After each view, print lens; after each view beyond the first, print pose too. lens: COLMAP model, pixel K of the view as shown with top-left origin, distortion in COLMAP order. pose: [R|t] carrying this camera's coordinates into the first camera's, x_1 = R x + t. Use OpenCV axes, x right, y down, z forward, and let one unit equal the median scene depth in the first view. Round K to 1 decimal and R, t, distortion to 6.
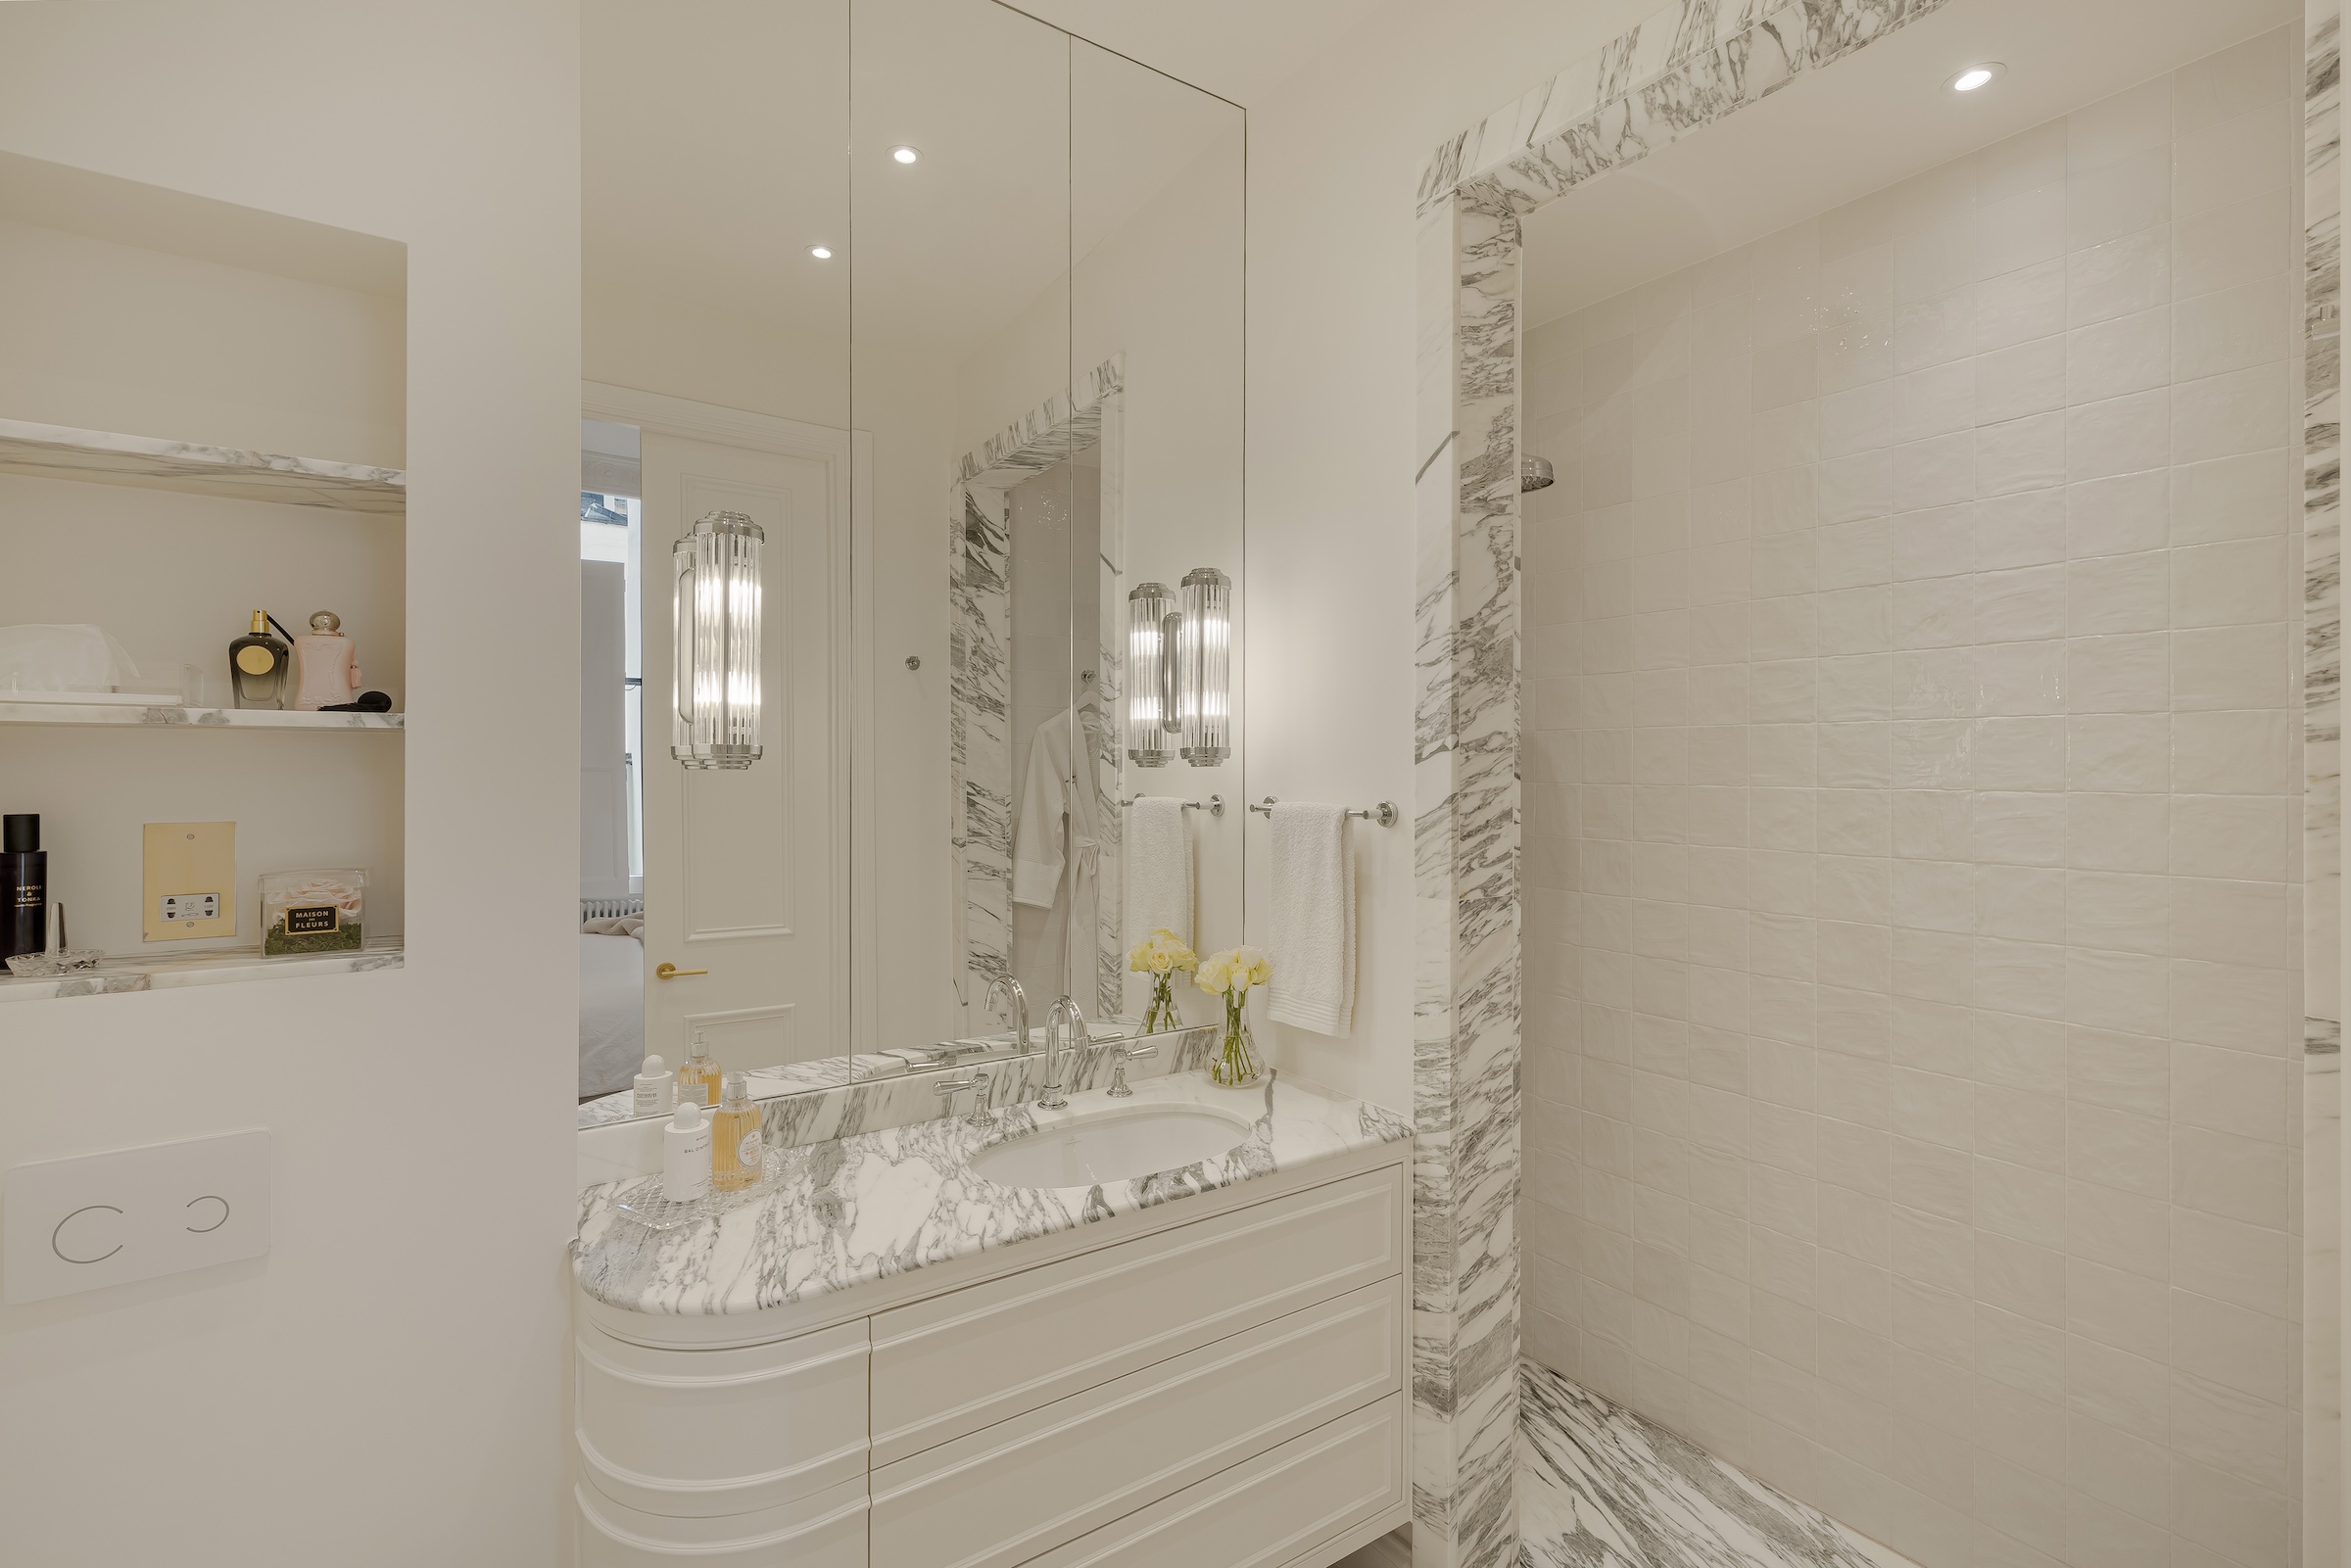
lens RADIAL K [[1076.0, 0, 1182.5], [0, 1076.0, 774.7], [0, 0, 1]] dist [0.010259, 0.000273]
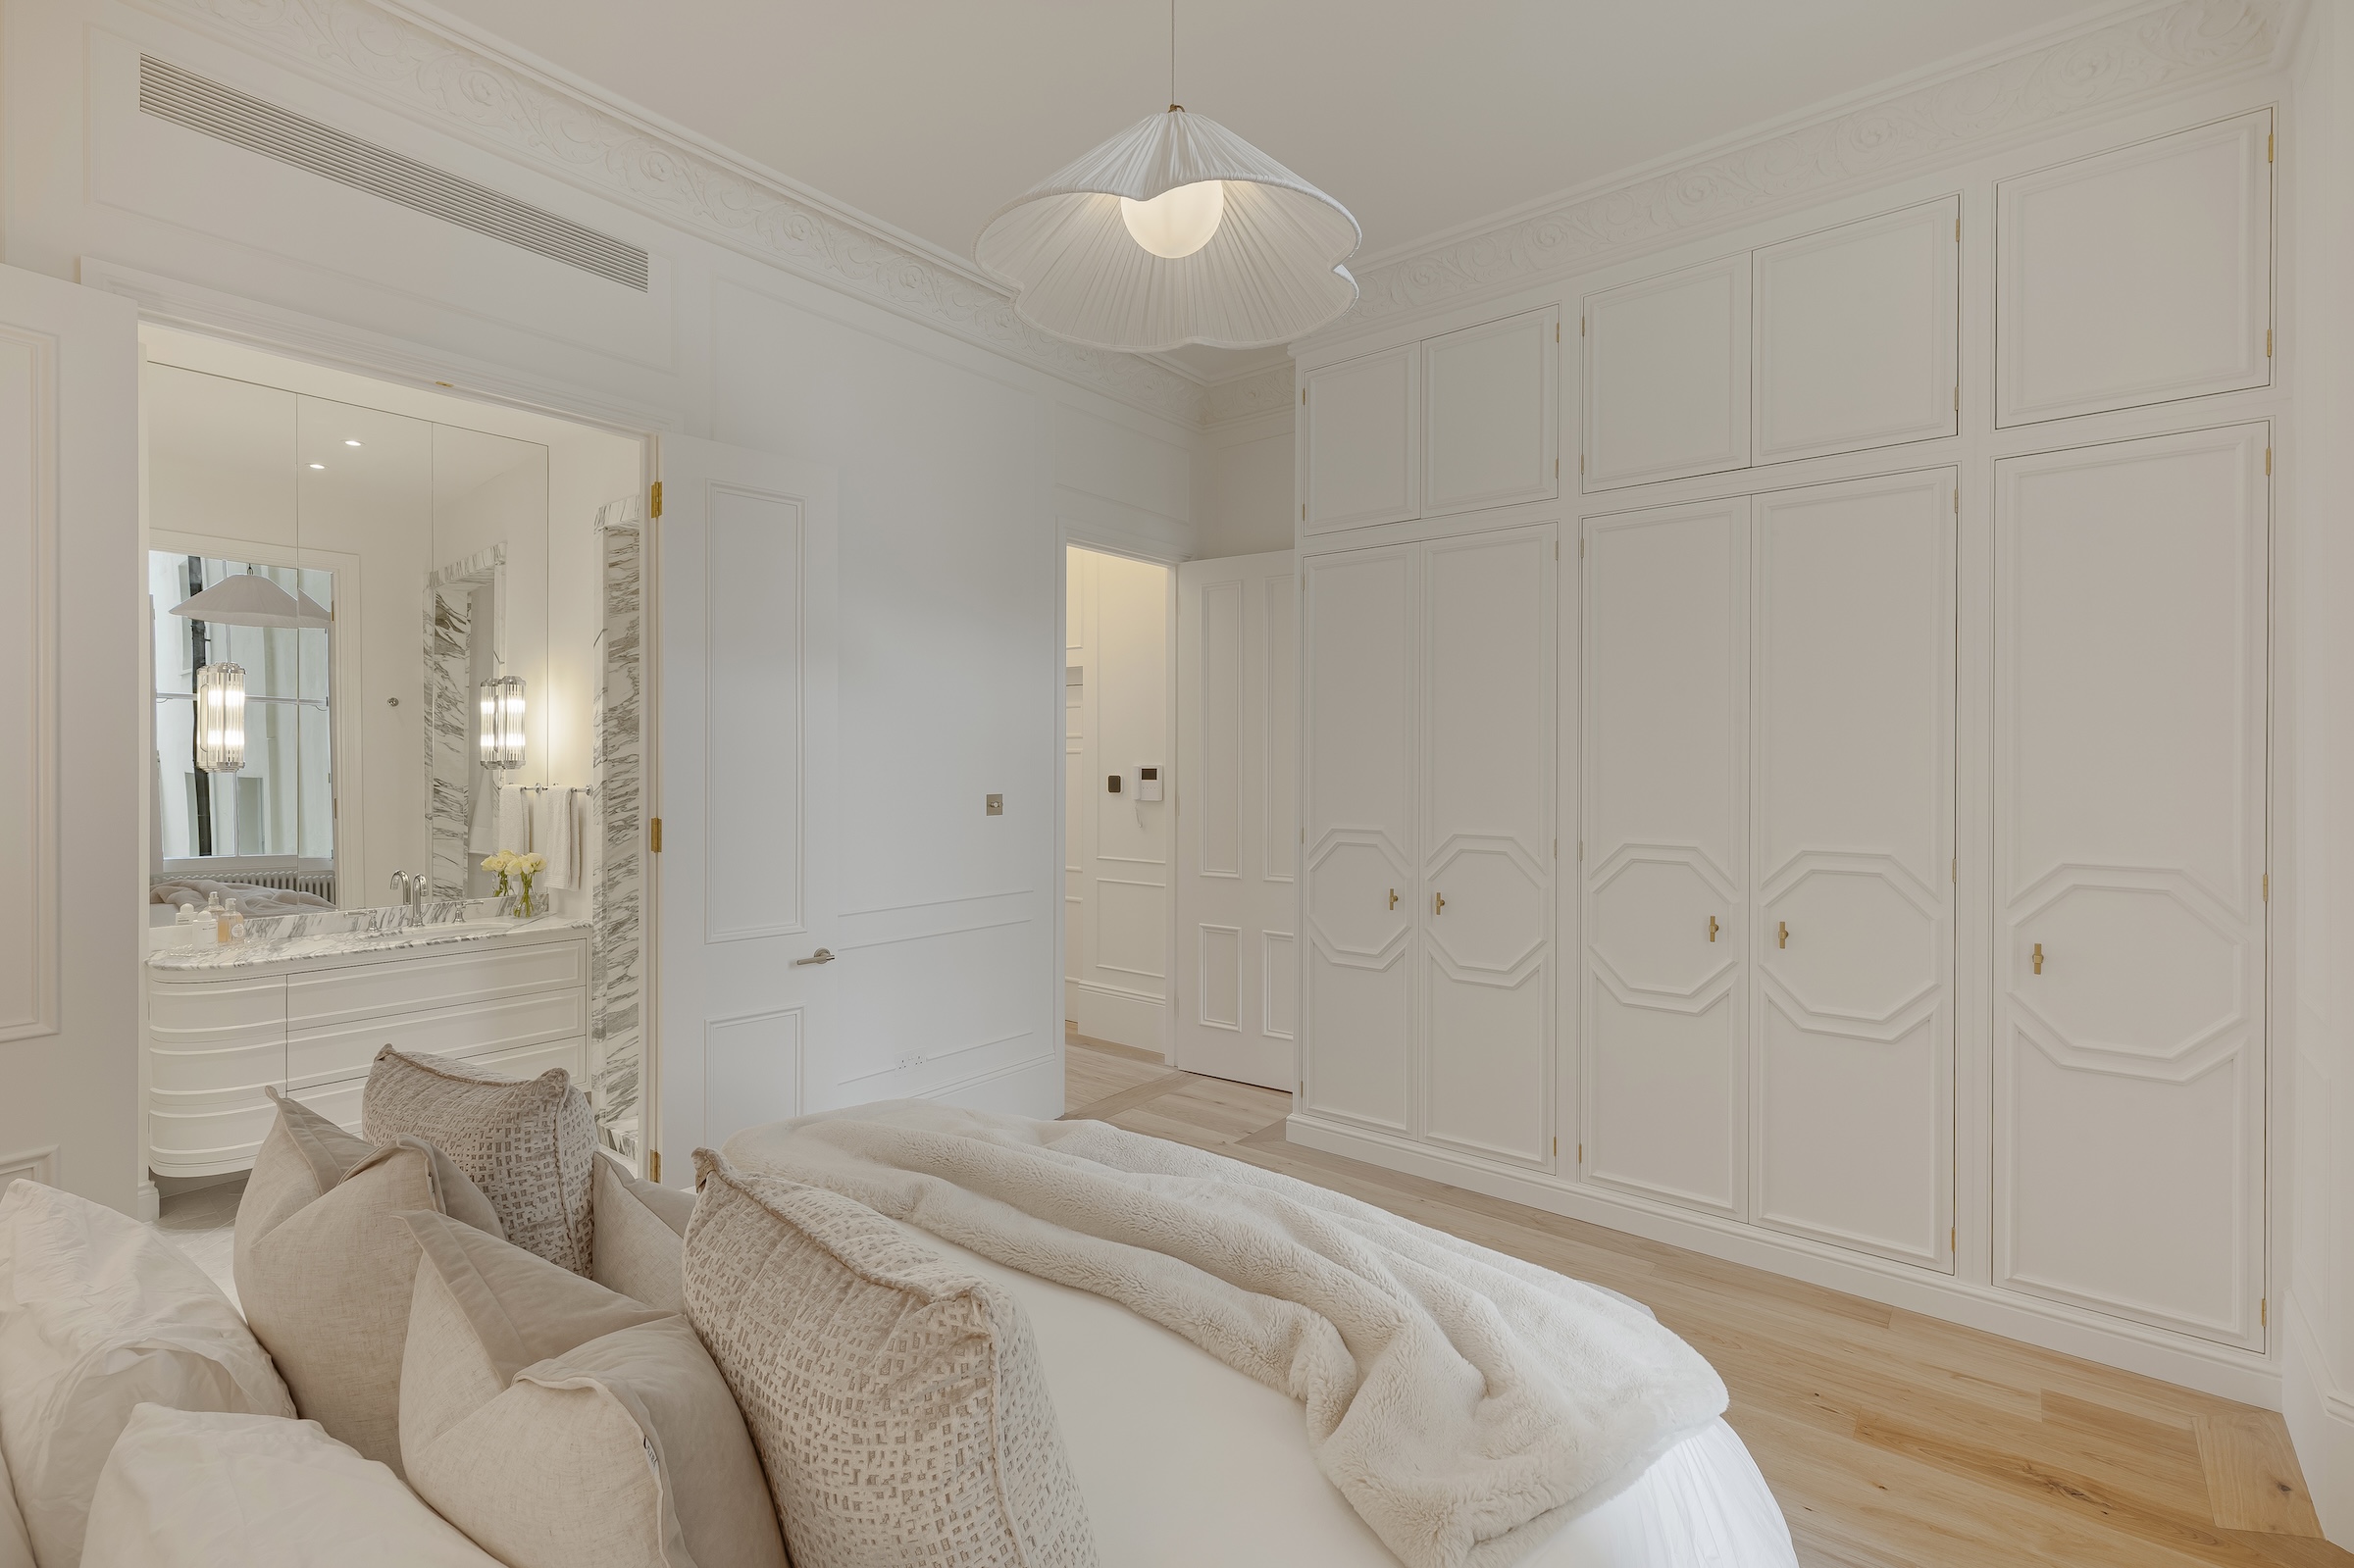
lens RADIAL K [[1077.3, 0, 1208.5], [0, 1077.3, 769.7], [0, 0, 1]] dist [0.010259, 0.000273]
pose [[0.956628, -0.004674, 0.291276, 0.793198], [0.004958, 0.999988, -0.000236, 0.000686], [-0.291272, 0.001670, 0.956639, -1.598031]]
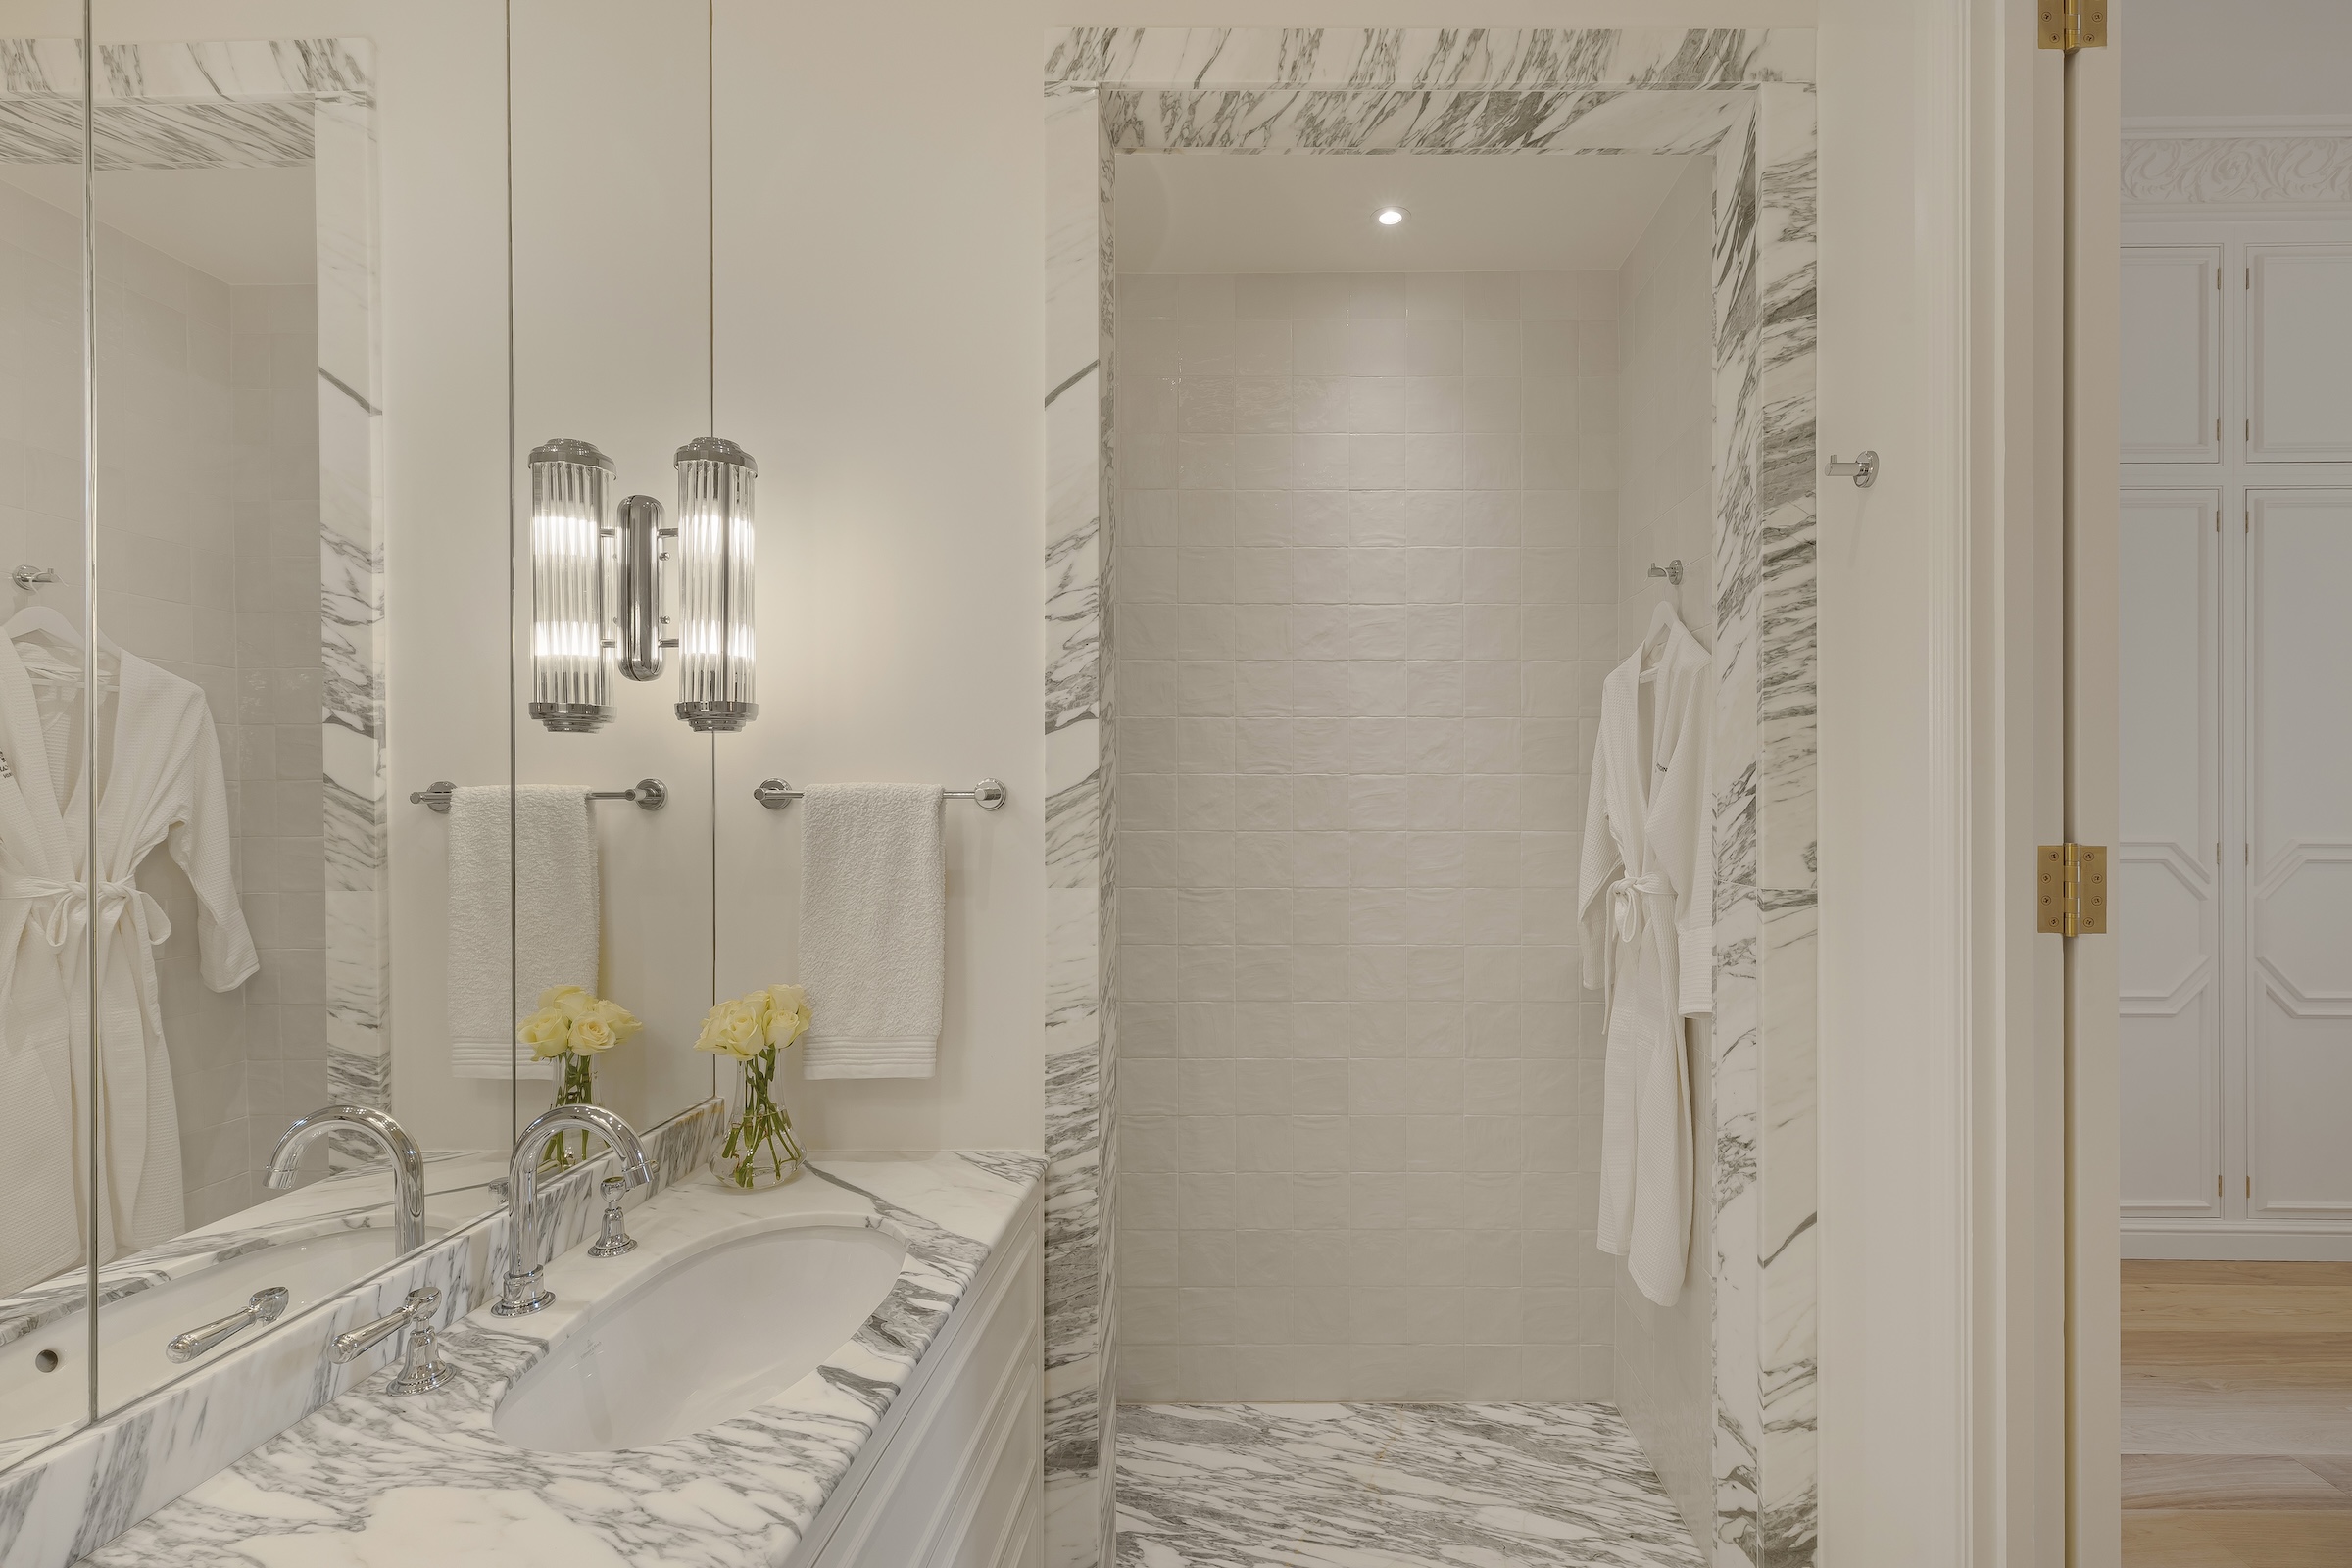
lens RADIAL K [[1076.5, 0, 1299.6], [0, 1076.5, 795.7], [0, 0, 1]] dist [0.010259, 0.000273]
pose [[0.574907, -0.007019, 0.818188, -0.361613], [0.007569, 0.999966, 0.003260, 0.037325], [-0.818184, 0.004318, 0.574941, 0.334189]]
